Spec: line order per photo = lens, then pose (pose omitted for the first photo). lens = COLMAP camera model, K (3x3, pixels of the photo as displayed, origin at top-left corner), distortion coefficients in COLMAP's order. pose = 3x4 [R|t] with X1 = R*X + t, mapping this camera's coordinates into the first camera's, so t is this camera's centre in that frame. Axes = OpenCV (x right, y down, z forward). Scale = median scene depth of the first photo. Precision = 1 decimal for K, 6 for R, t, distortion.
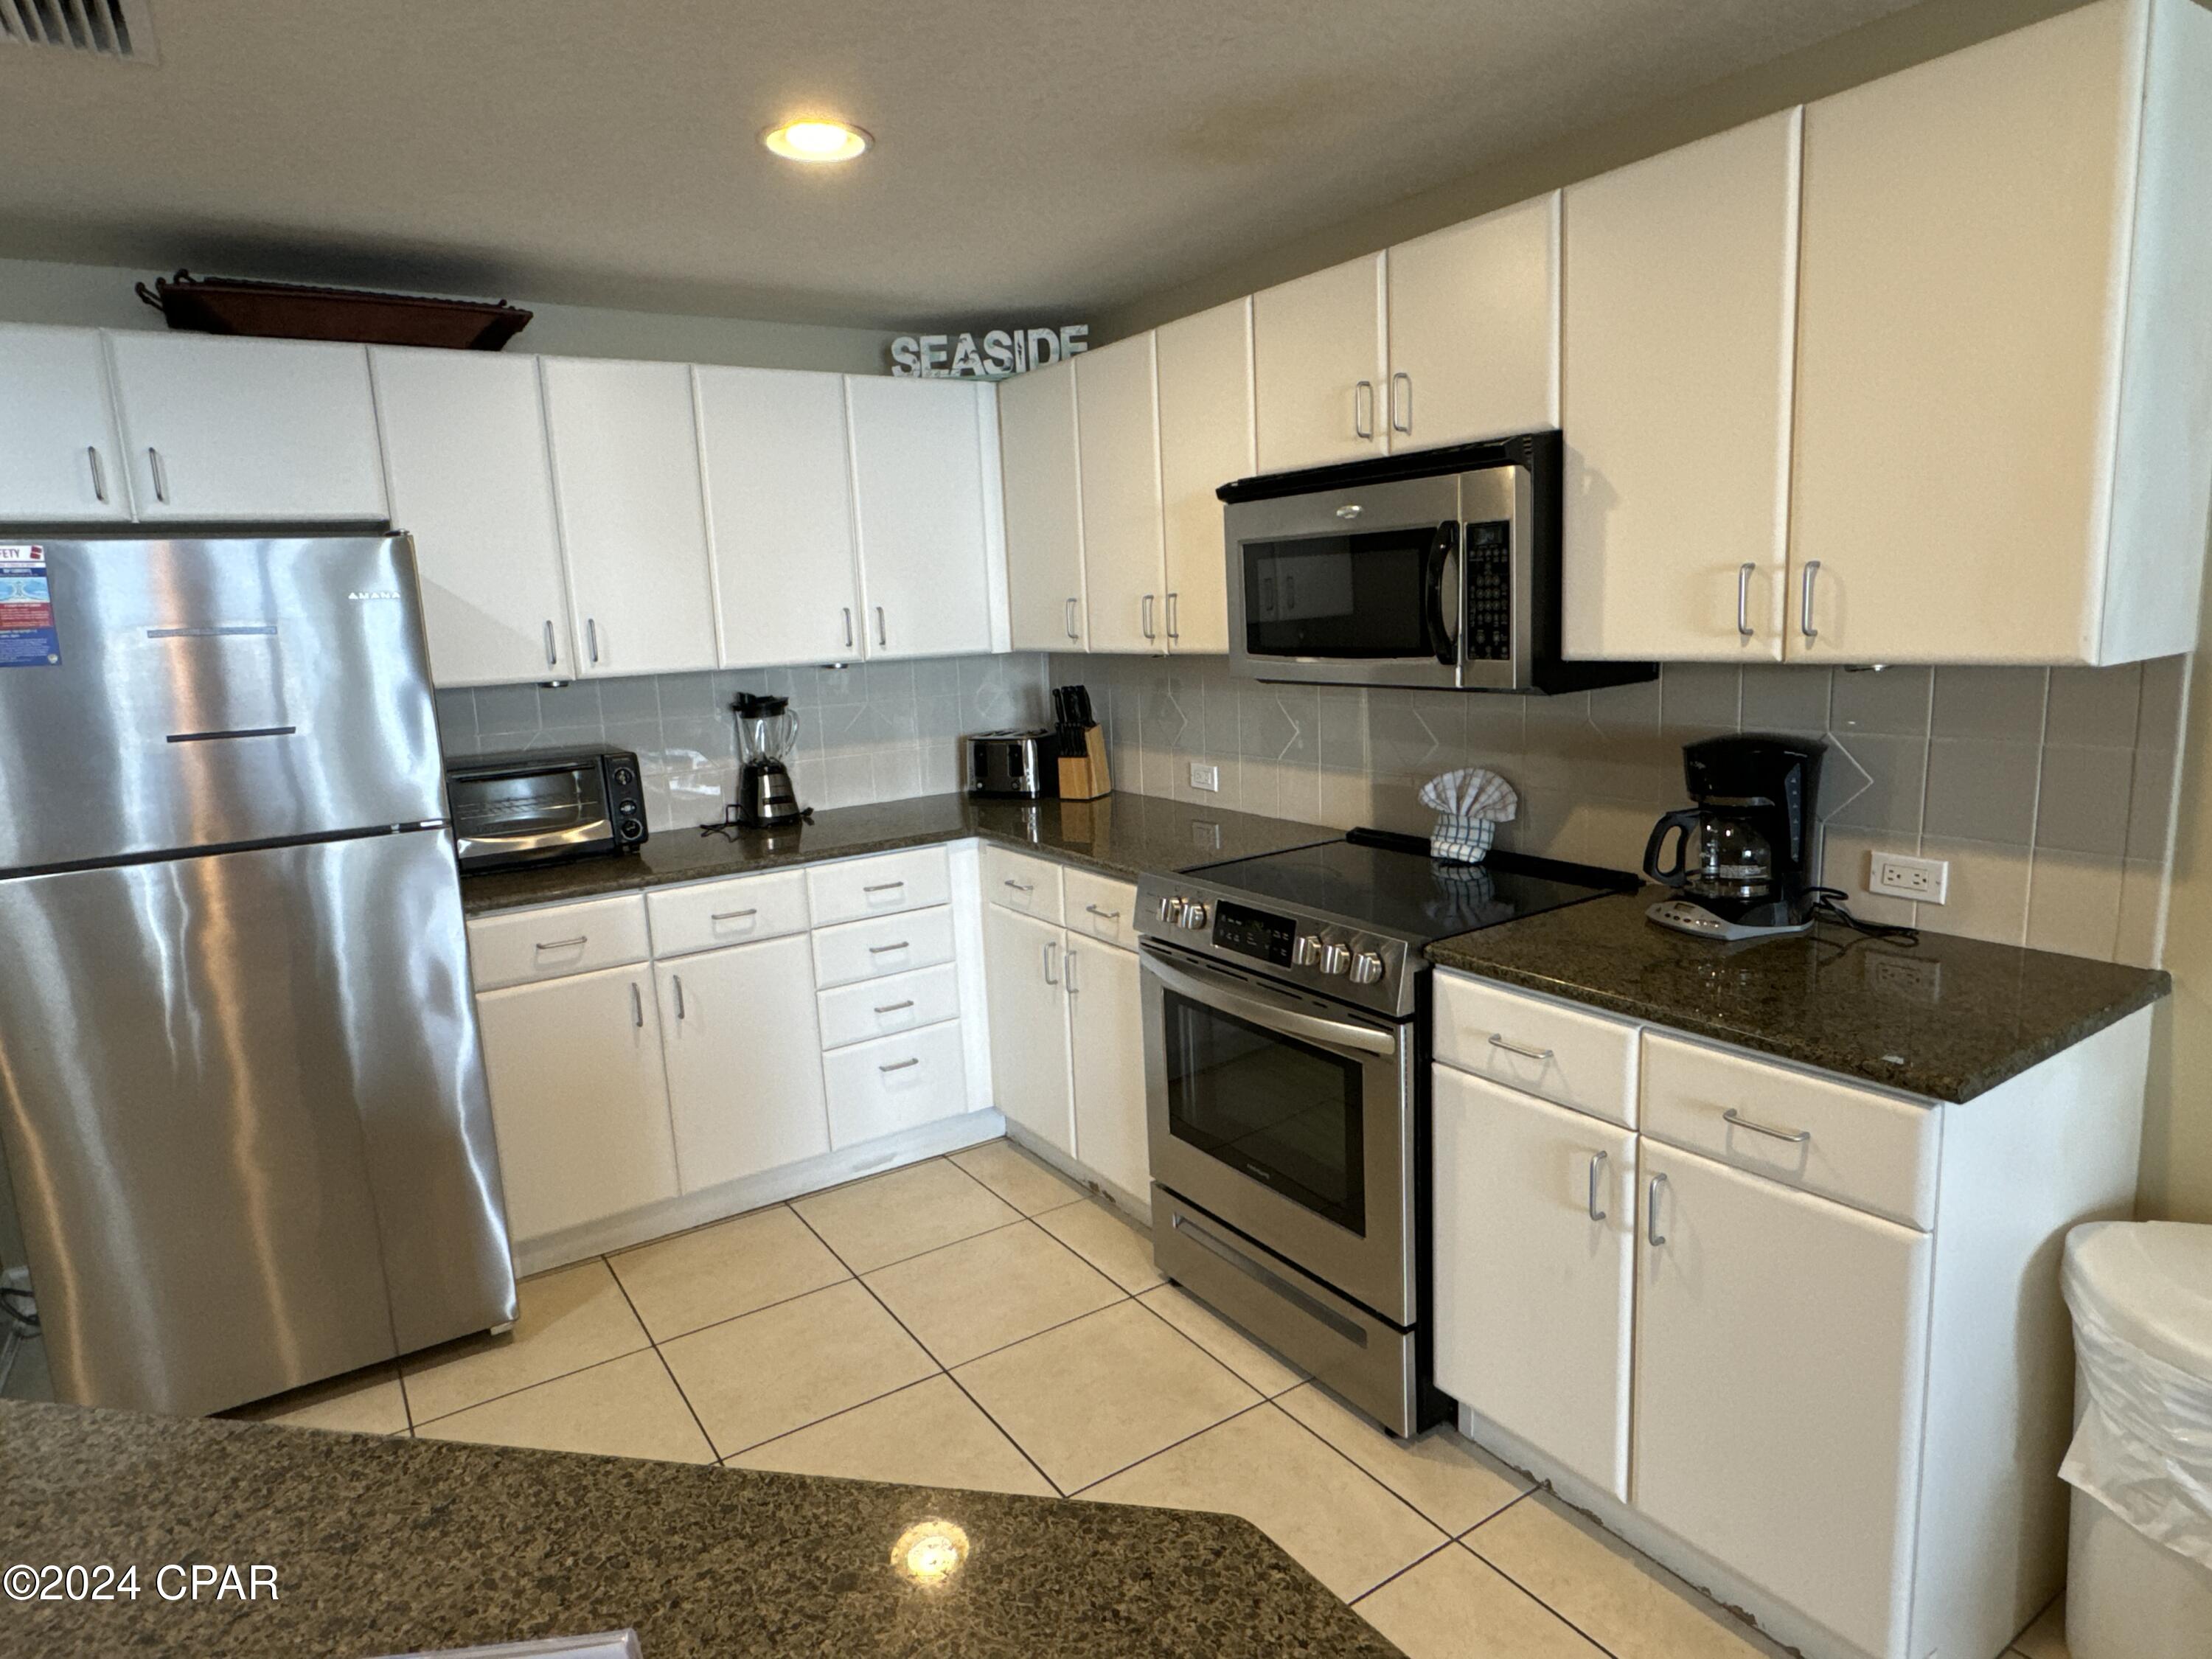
lens RADIAL K [[1284.1, 0, 1106.0], [0, 1284.1, 829.5], [0, 0, 1]] dist [0.000037, -0.001771]
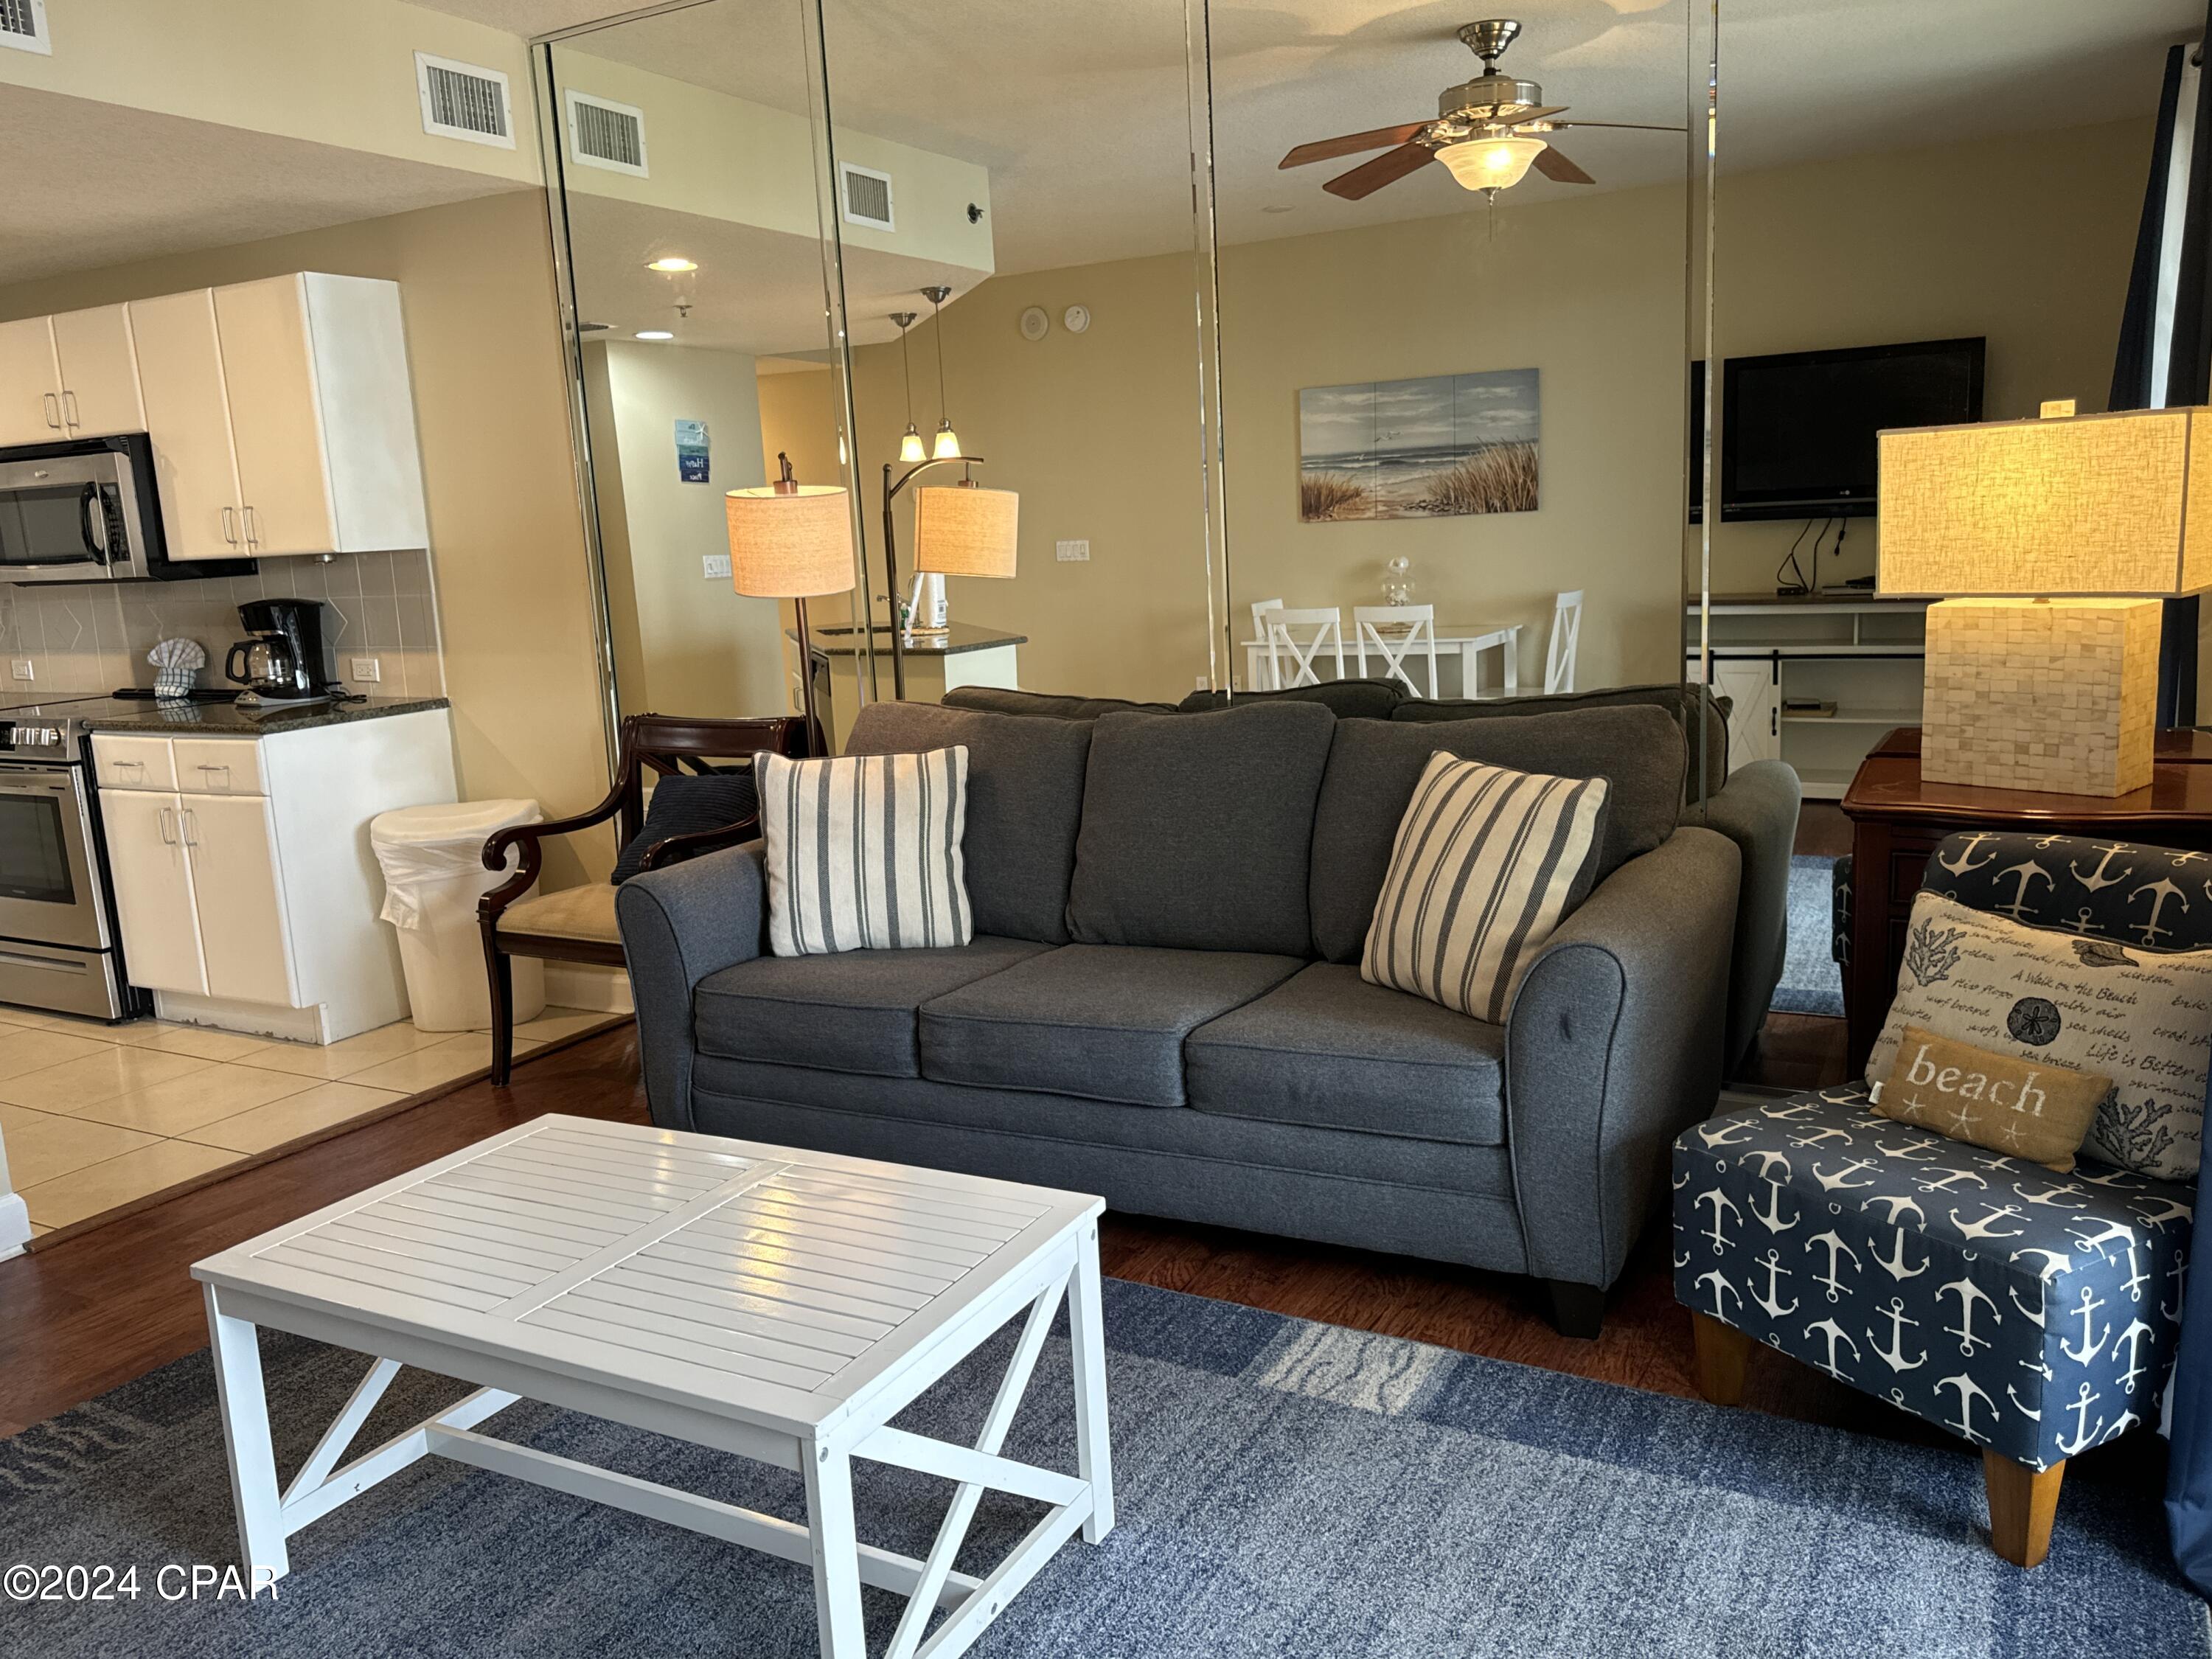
lens RADIAL K [[1717.2, 0, 1106.0], [0, 1717.2, 829.5], [0, 0, 1]] dist [0.076676, -0.092858]
pose [[0.886258, -0.080686, 0.456110, 0.290749], [0.089702, 0.995967, 0.001889, 0.270264], [-0.454423, 0.039240, 0.889922, -1.329462]]
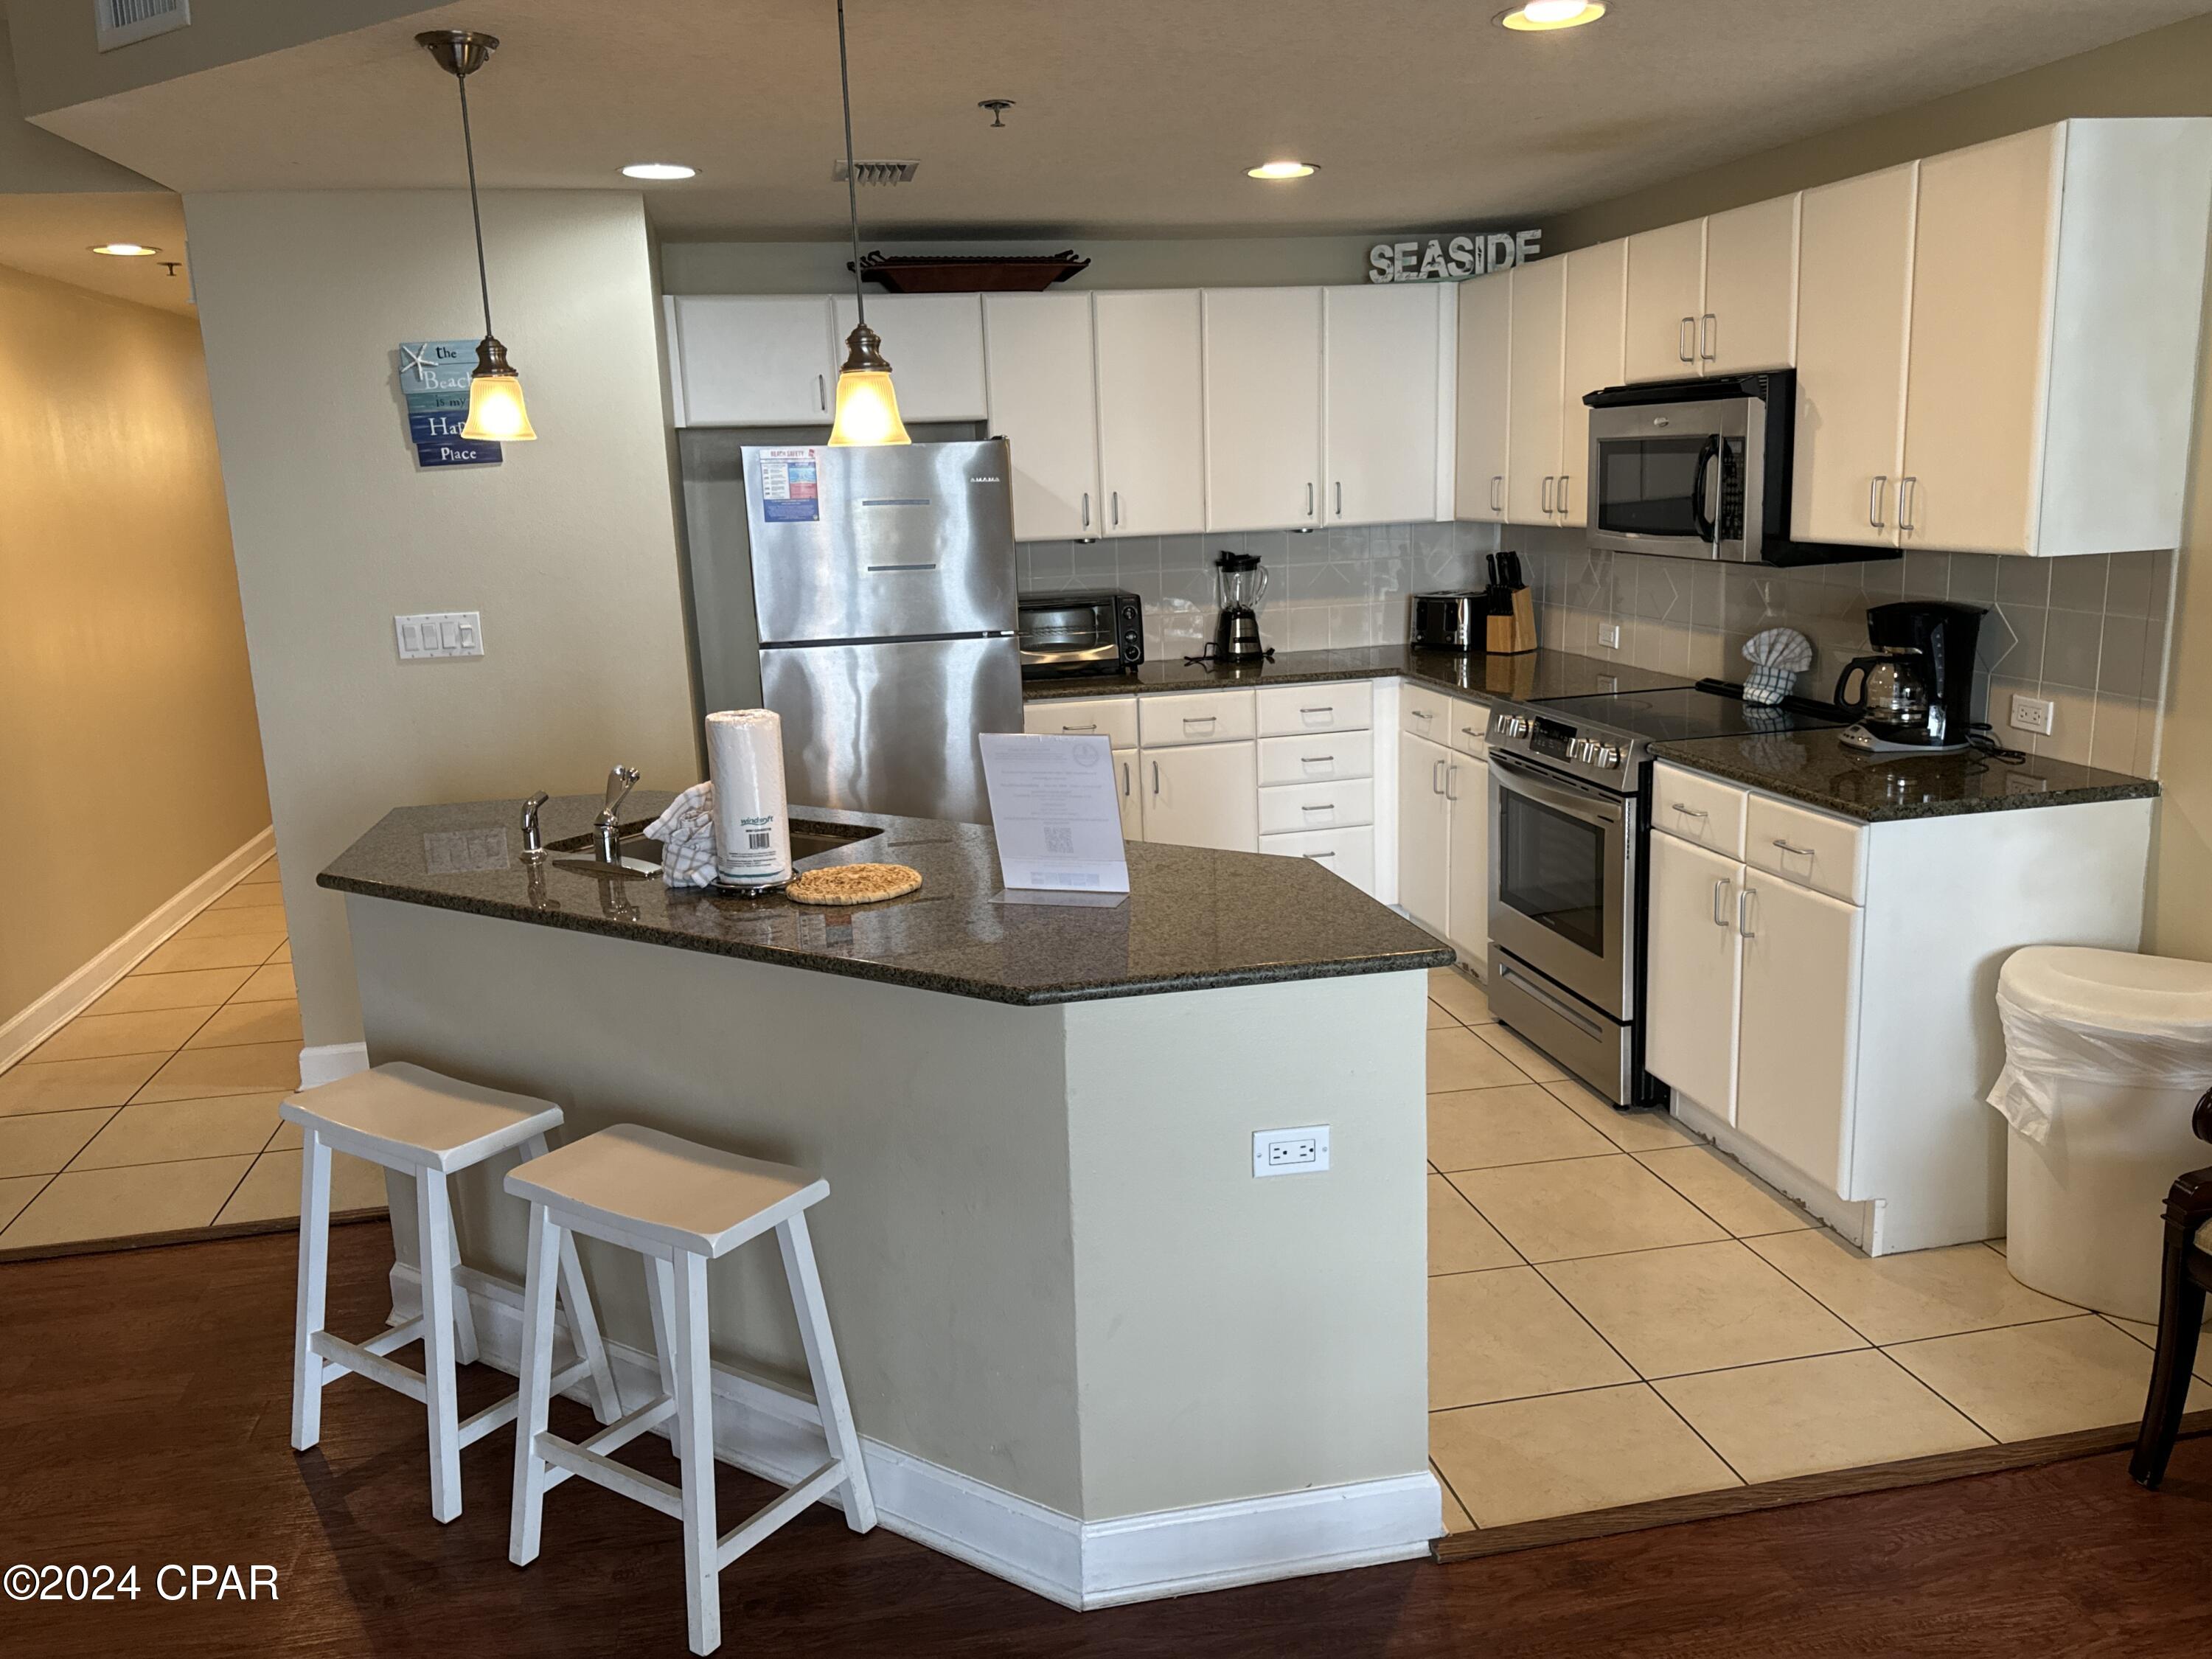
lens RADIAL K [[1683.1, 0, 1106.0], [0, 1683.1, 829.5], [0, 0, 1]] dist [0.116219, -0.202903]
pose [[0.927498, 0.088255, -0.363260, 0.284811], [-0.068007, 0.995352, 0.068185, 0.072546], [0.367590, -0.038538, 0.929189, -0.713080]]
